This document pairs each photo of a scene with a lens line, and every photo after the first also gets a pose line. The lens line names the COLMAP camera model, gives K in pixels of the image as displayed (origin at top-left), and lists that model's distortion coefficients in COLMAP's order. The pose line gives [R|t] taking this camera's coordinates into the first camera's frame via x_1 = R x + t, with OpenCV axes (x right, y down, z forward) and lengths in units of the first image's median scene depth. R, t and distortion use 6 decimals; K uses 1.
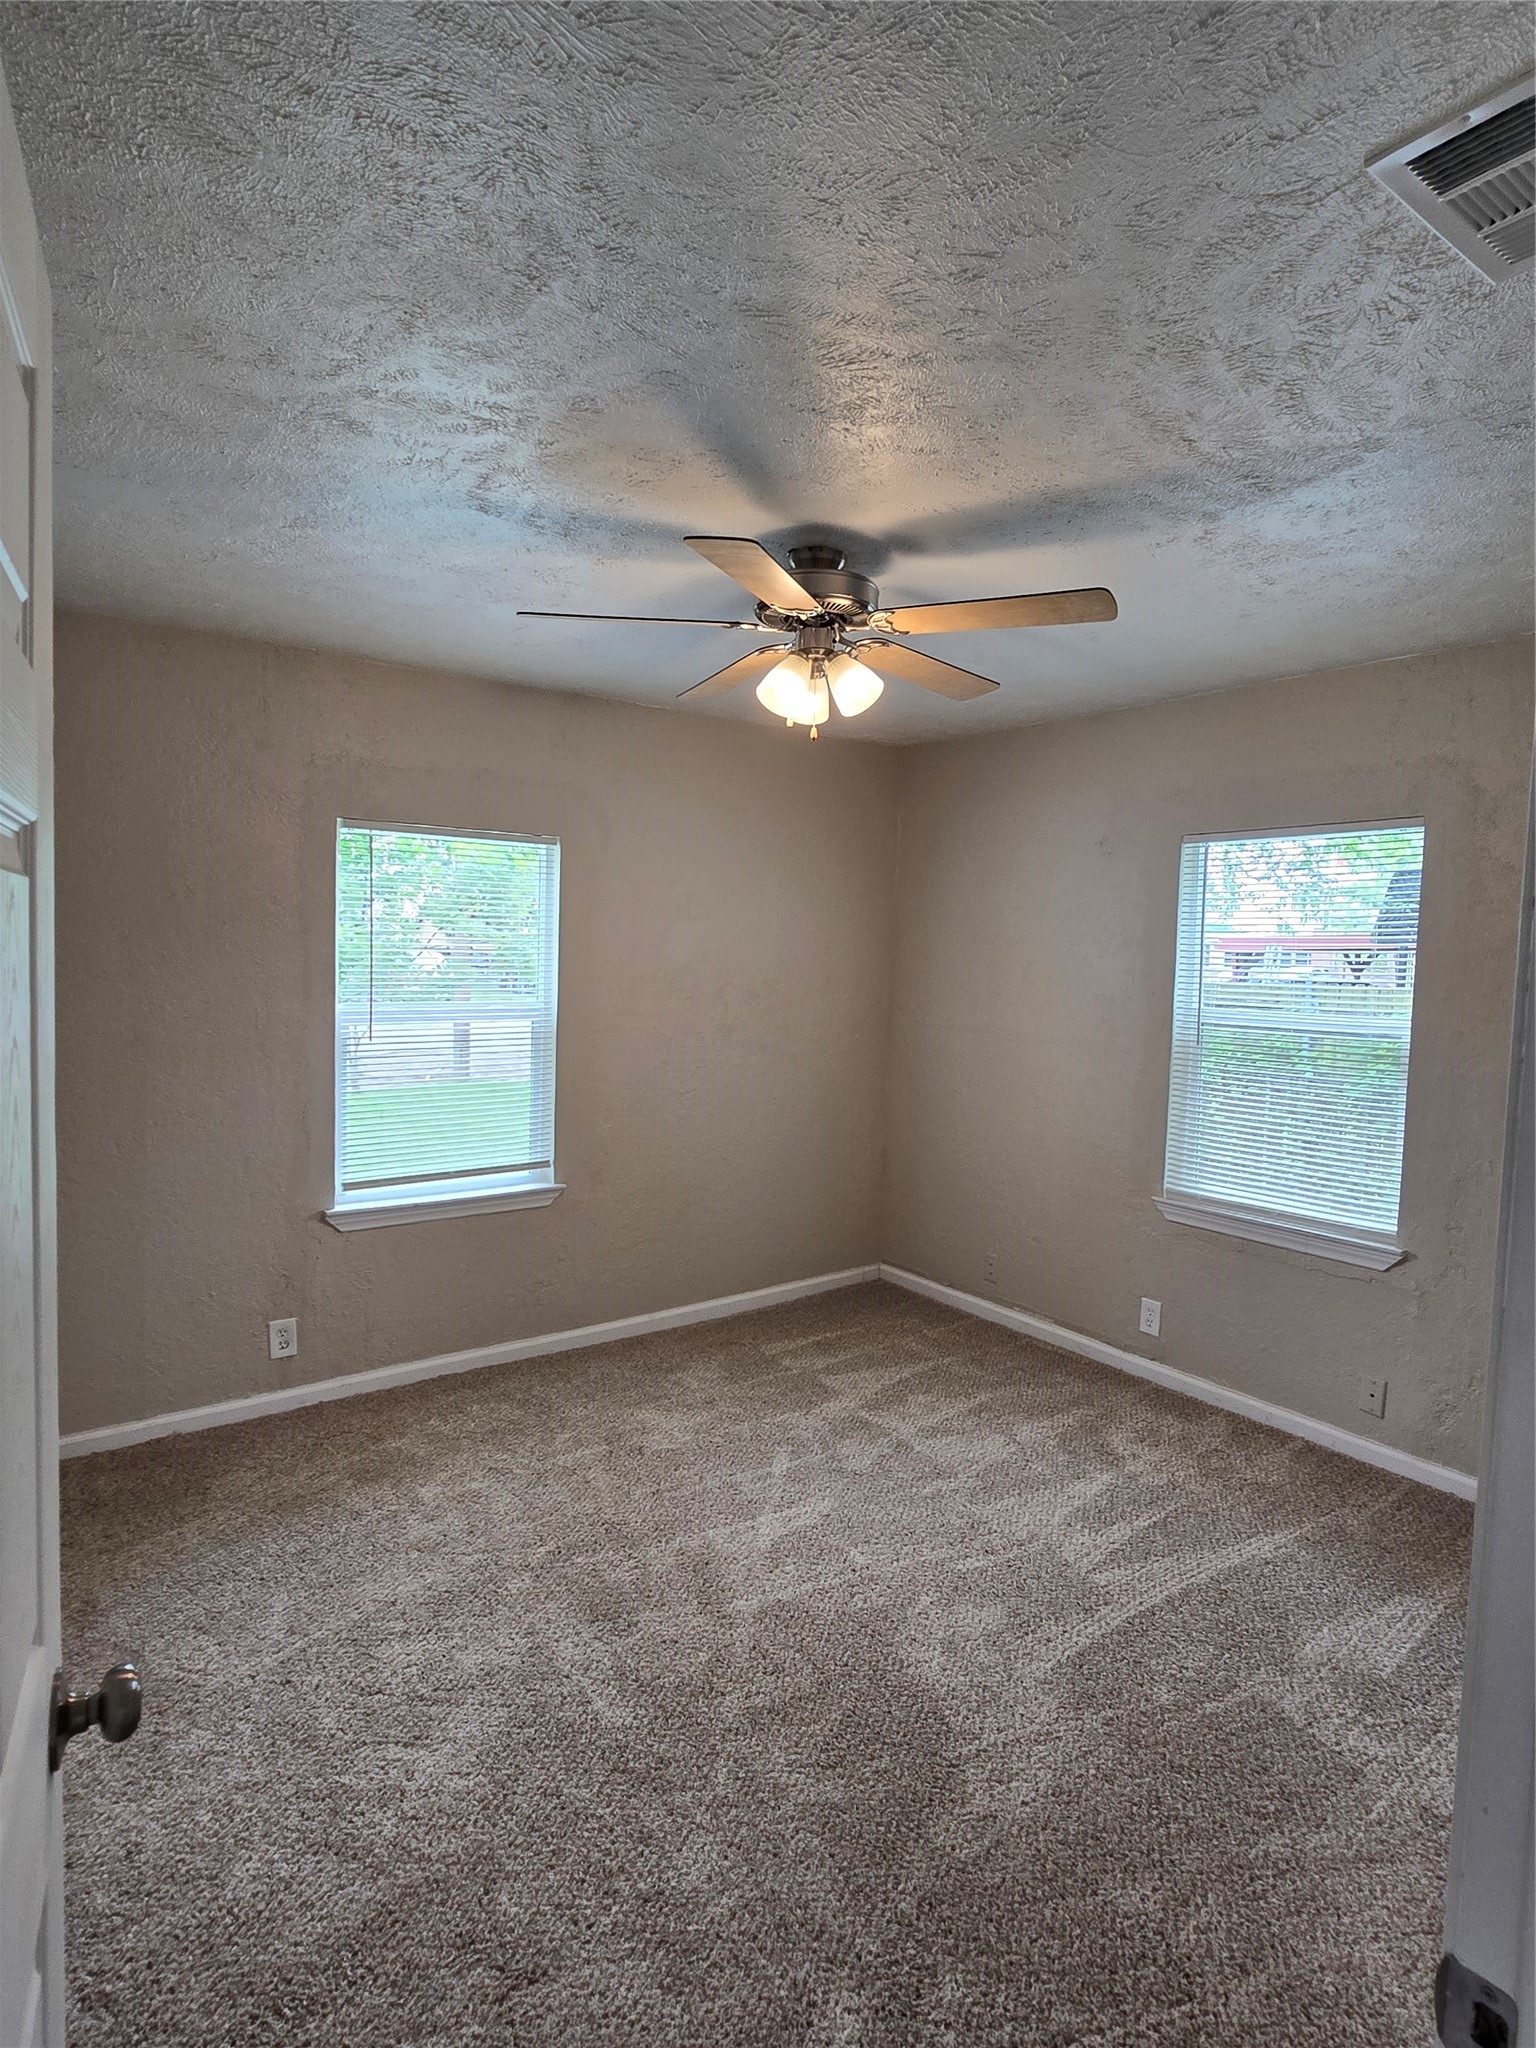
lens RADIAL K [[1122.3, 0, 780.5], [0, 1122.3, 1009.4], [0, 0, 1]] dist [0.004231, -0.001408]
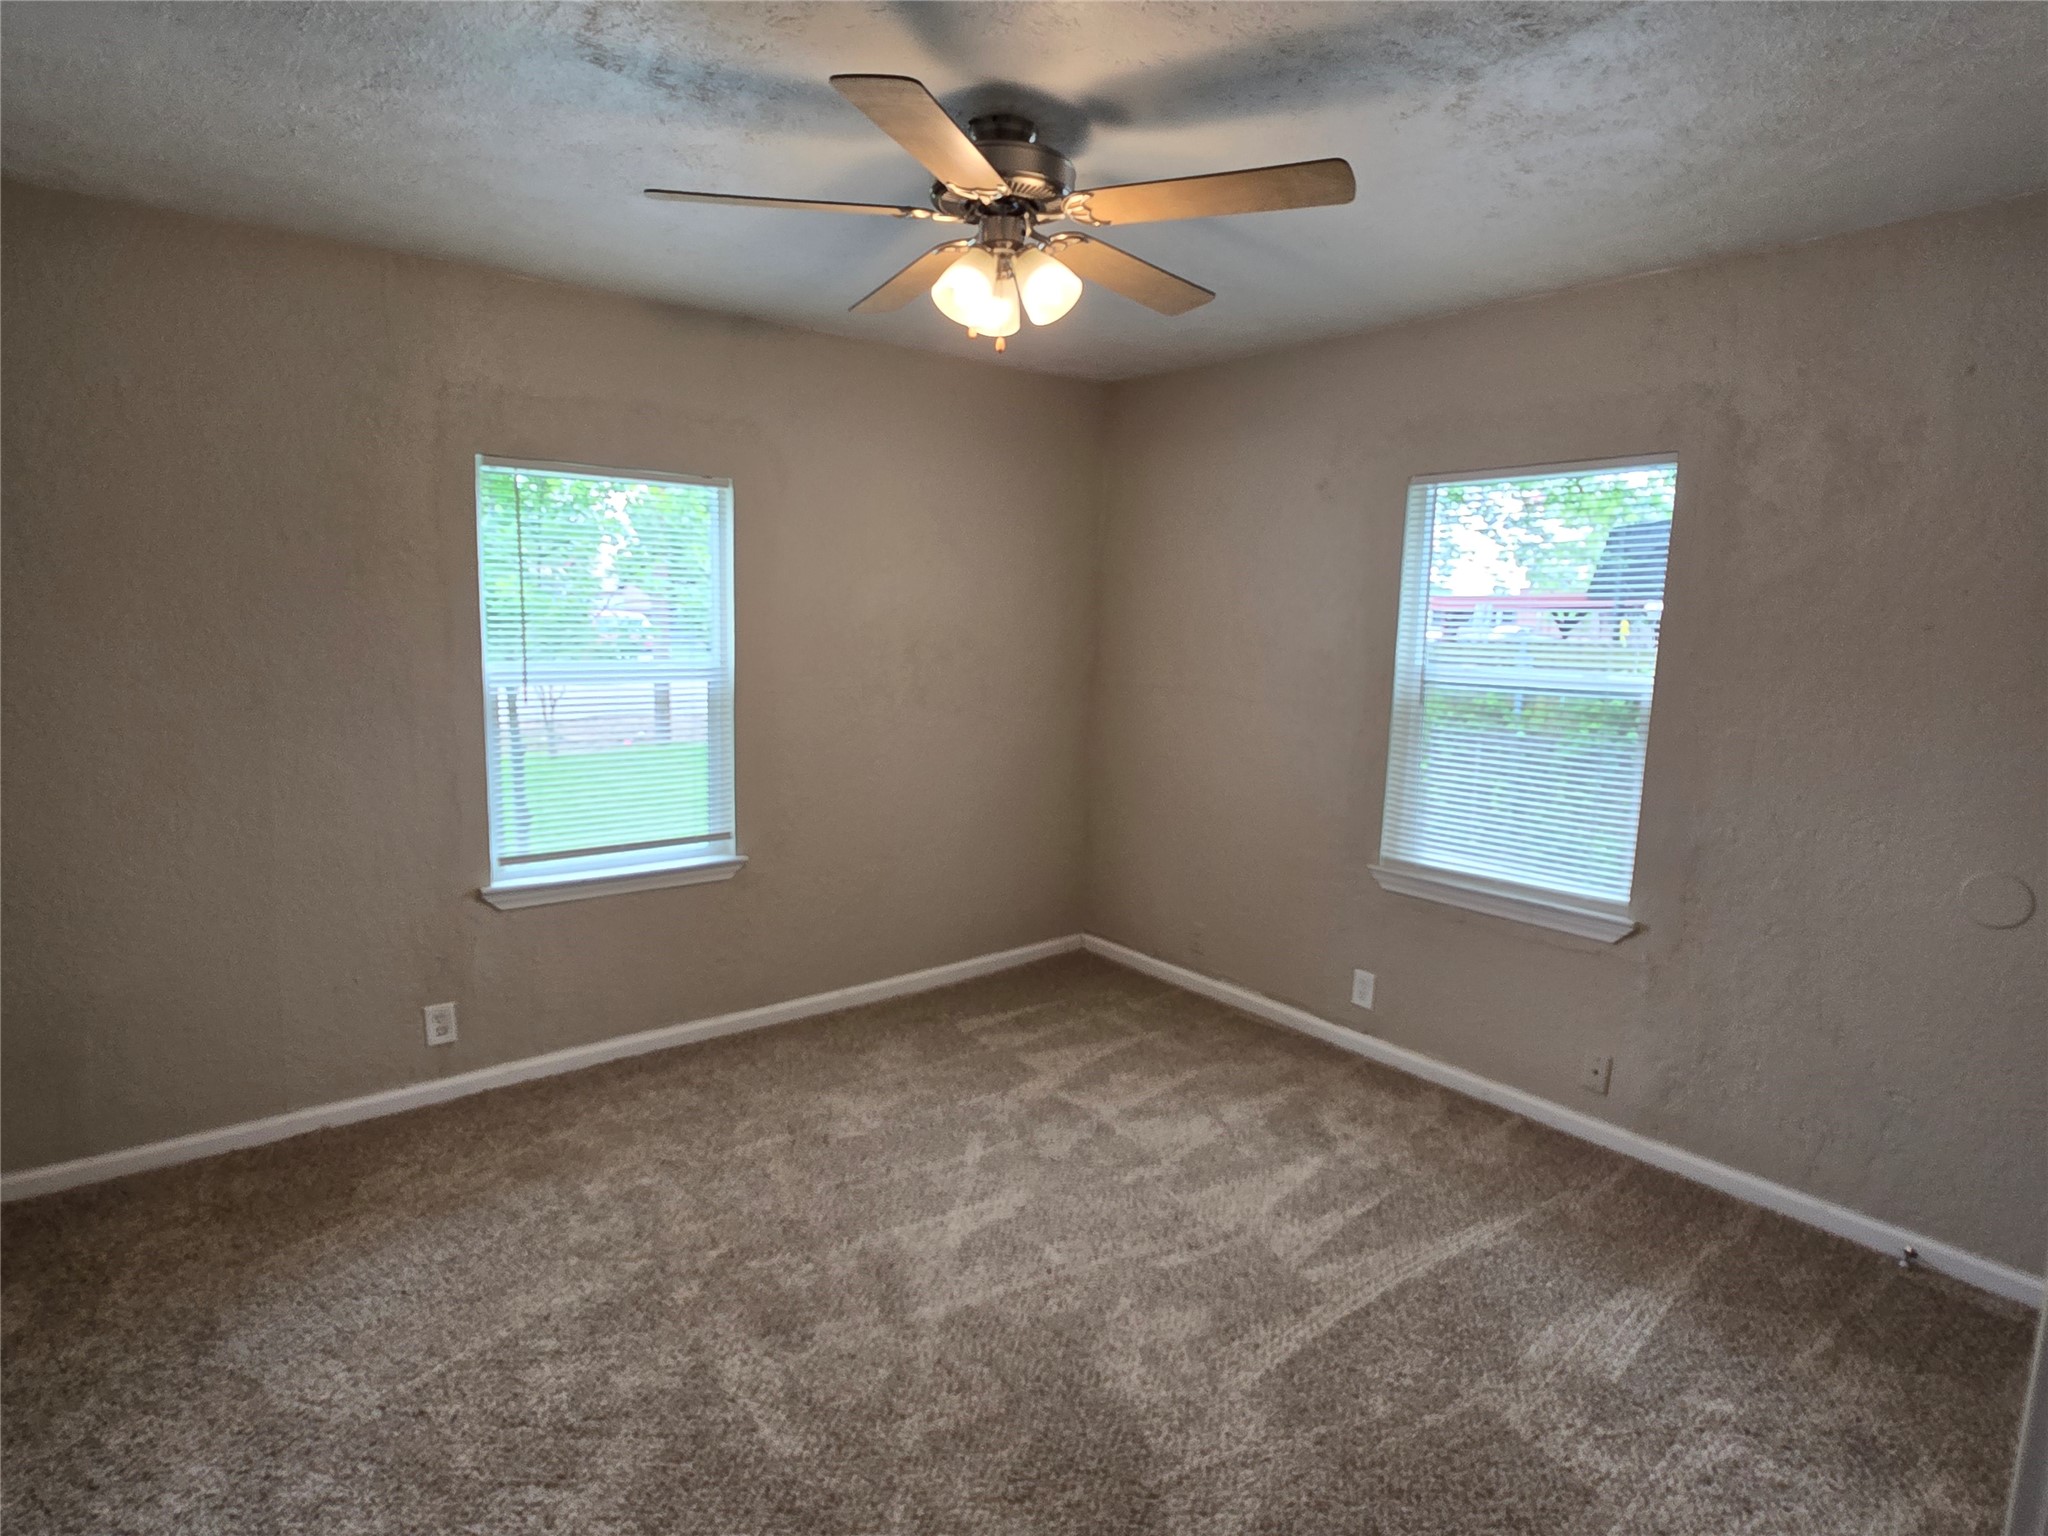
lens RADIAL K [[1122.3, 0, 1024.0], [0, 1122.3, 768.0], [0, 0, 1]] dist [0.004231, -0.001408]
pose [[0.999521, -0.006289, 0.030295, 0.018111], [0.003649, 0.996252, 0.086422, 0.003593], [-0.030725, -0.086270, 0.995798, 0.104709]]
